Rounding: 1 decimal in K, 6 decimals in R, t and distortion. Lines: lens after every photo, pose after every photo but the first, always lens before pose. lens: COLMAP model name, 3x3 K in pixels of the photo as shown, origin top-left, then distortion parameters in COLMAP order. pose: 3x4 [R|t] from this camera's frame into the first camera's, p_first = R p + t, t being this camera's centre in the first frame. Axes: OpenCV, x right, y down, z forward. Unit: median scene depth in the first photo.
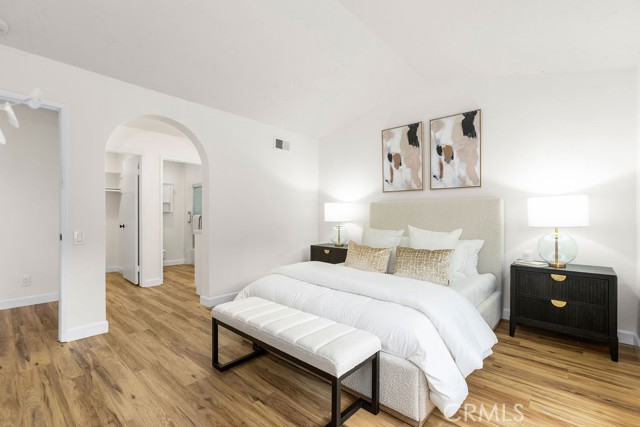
lens RADIAL K [[290.0, 0, 319.0], [0, 290.0, 212.2], [0, 0, 1]] dist [-0.023217, 0.012178]
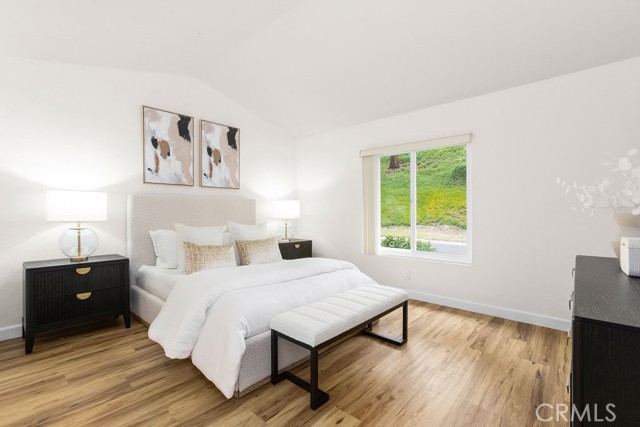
lens RADIAL K [[290.0, 0, 319.0], [0, 290.0, 212.2], [0, 0, 1]] dist [-0.023217, 0.012178]
pose [[0.000156, -0.007352, 0.999973, -0.649458], [-0.013462, 0.999882, 0.007353, 0.000218], [-0.999909, -0.013463, 0.000057, 0.570736]]
